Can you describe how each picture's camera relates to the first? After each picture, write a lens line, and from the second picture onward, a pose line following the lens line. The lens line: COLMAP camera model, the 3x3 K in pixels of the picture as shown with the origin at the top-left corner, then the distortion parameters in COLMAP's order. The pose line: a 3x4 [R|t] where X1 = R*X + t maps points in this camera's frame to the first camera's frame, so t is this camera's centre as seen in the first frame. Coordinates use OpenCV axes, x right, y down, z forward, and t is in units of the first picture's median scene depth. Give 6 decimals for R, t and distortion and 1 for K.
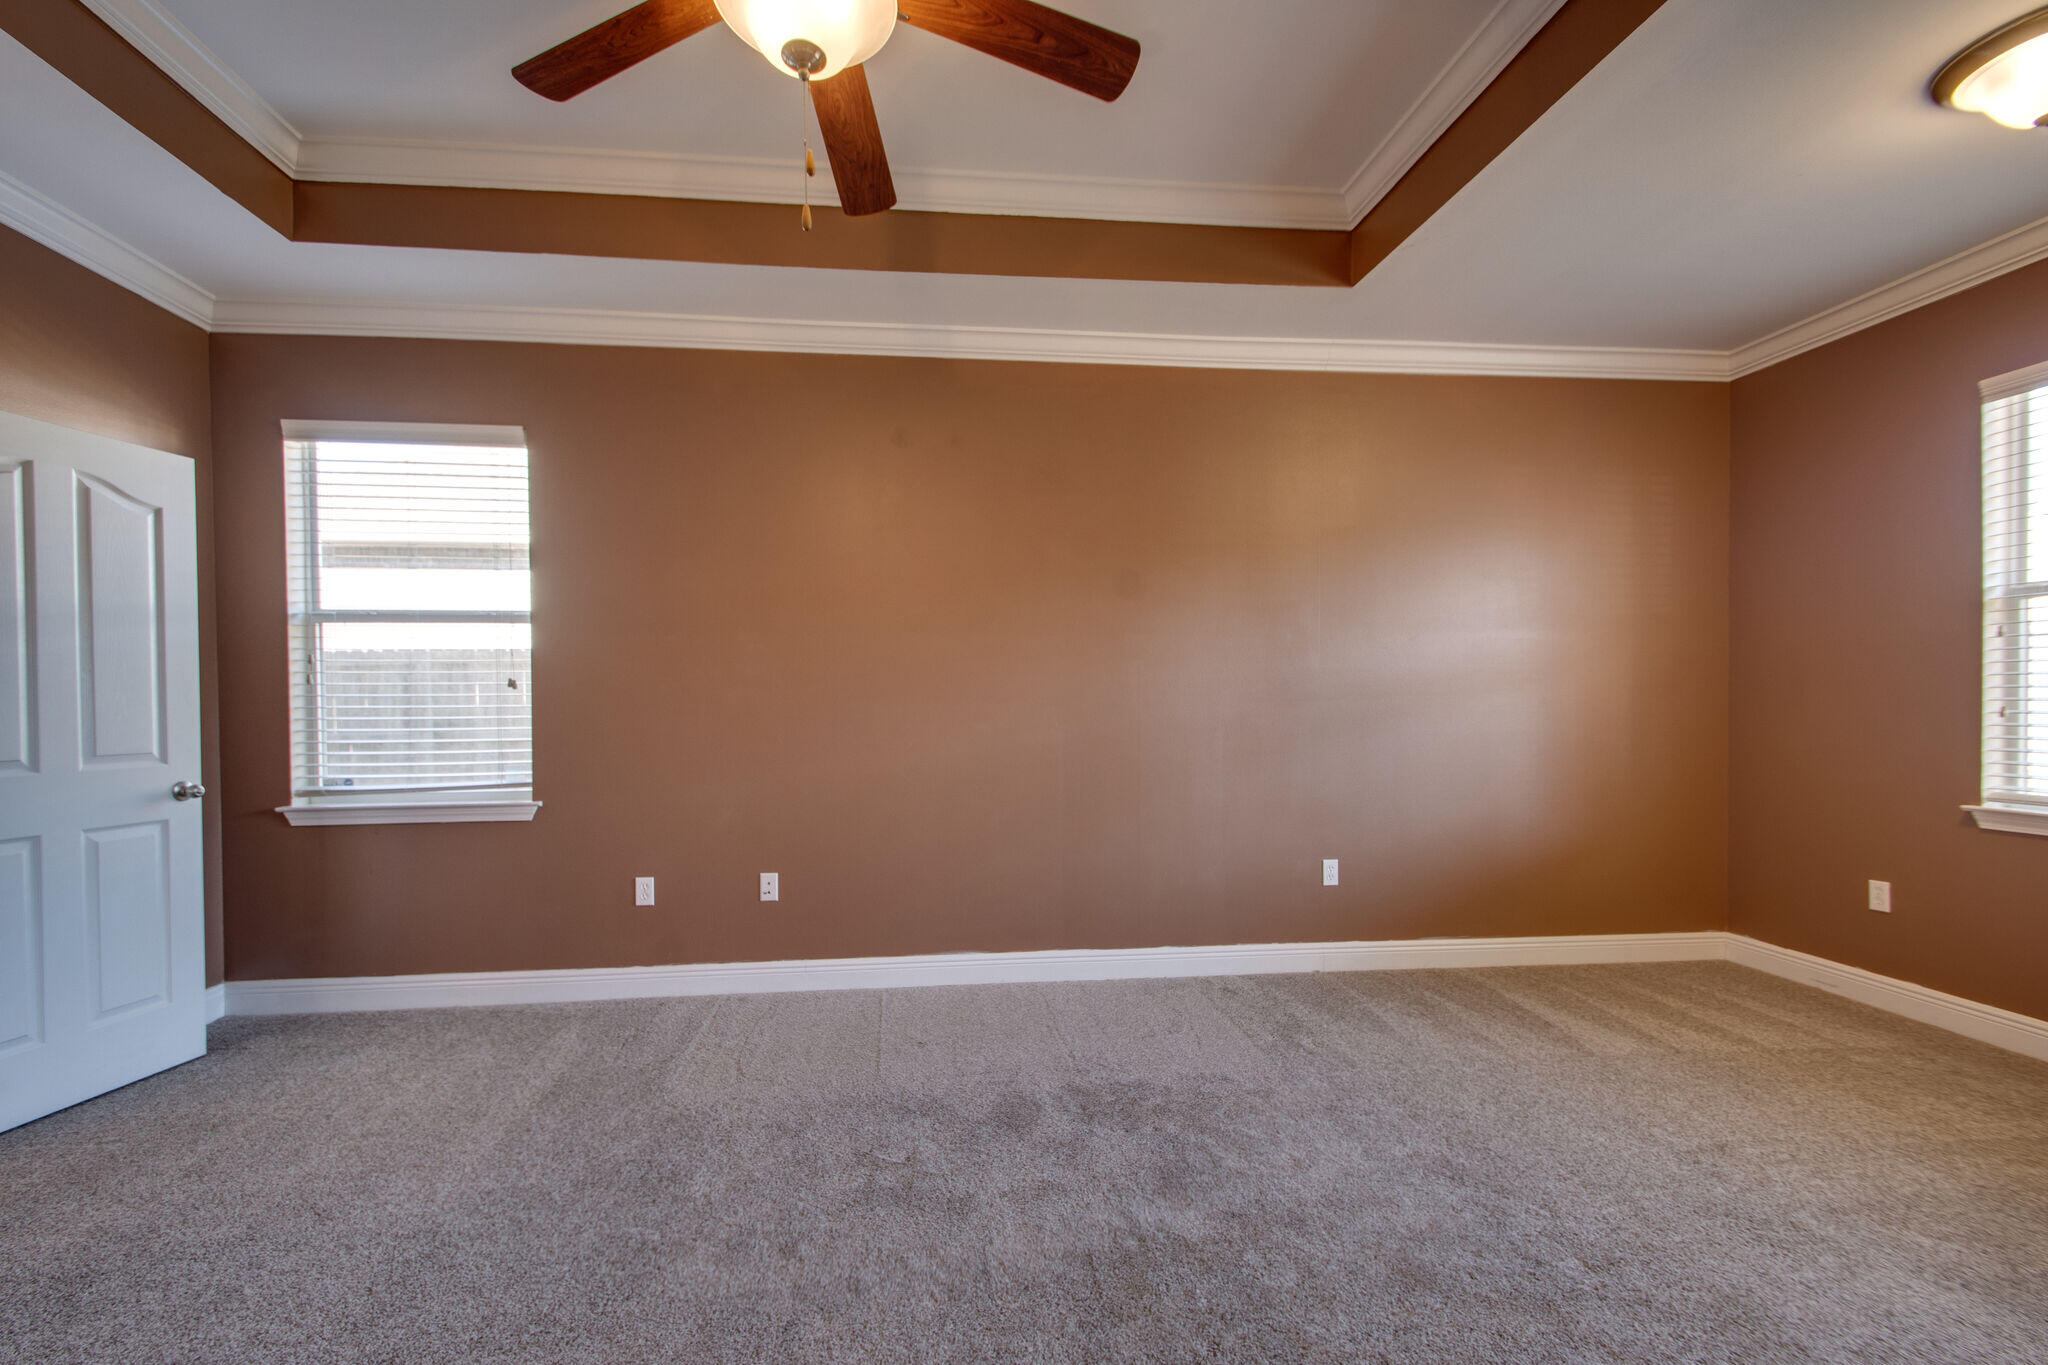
lens RADIAL K [[862.0, 0, 987.5], [0, 862.0, 710.3], [0, 0, 1]] dist [0.000553, -0.000111]
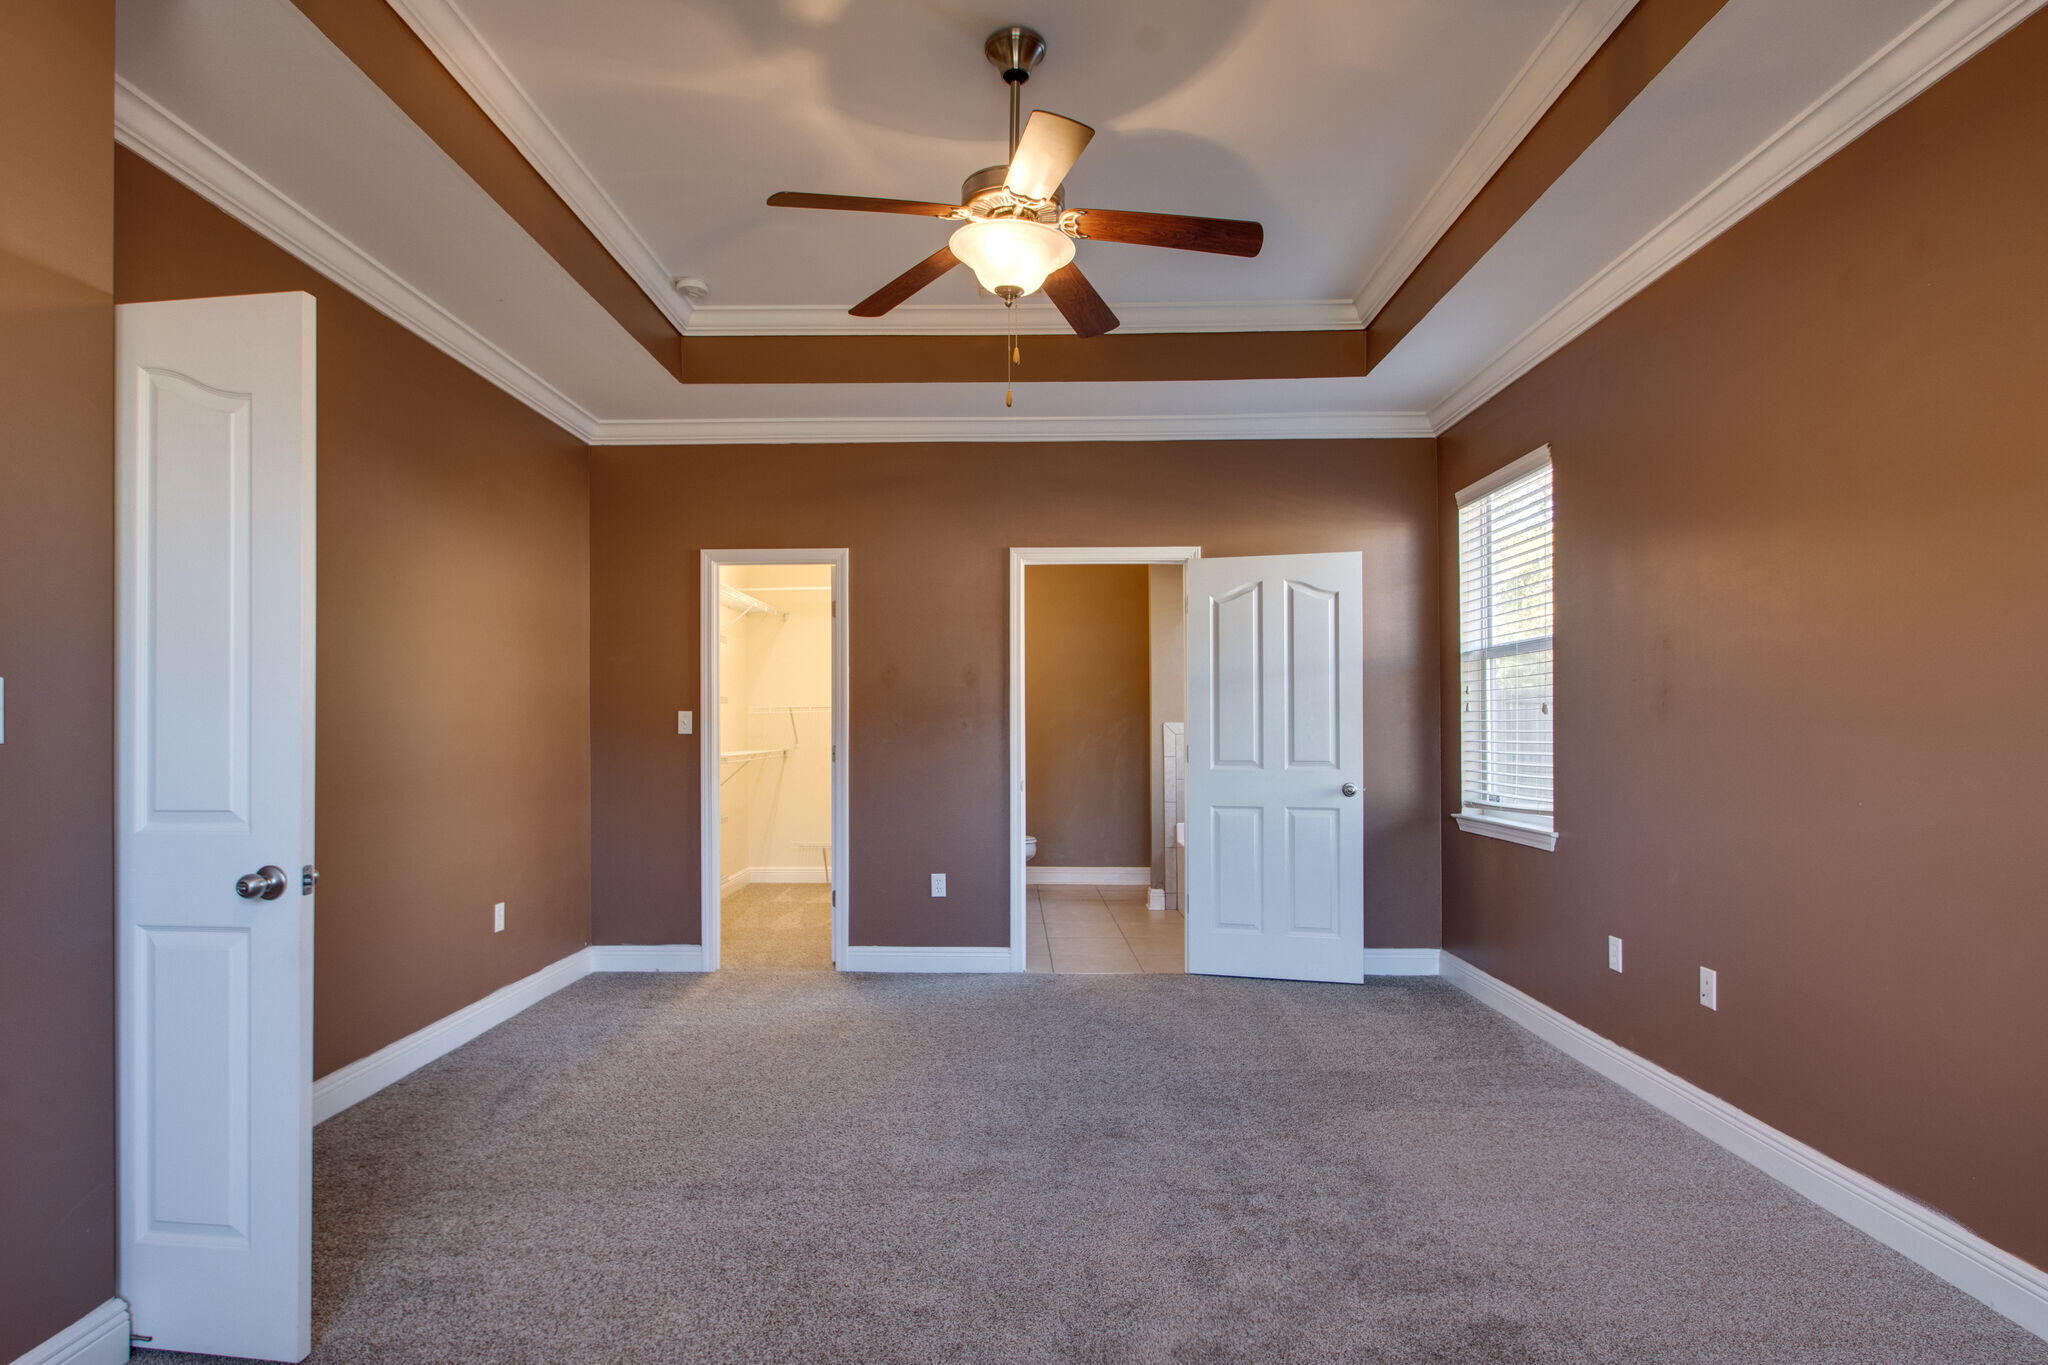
lens RADIAL K [[1037.4, 0, 1017.6], [0, 1037.4, 719.9], [0, 0, 1]] dist [-0.002587, -0.001401]
pose [[-0.099913, -0.003250, -0.994991, 0.675232], [-0.009428, 0.999953, -0.002319, -0.009413], [0.994952, 0.009149, -0.099939, 0.529961]]
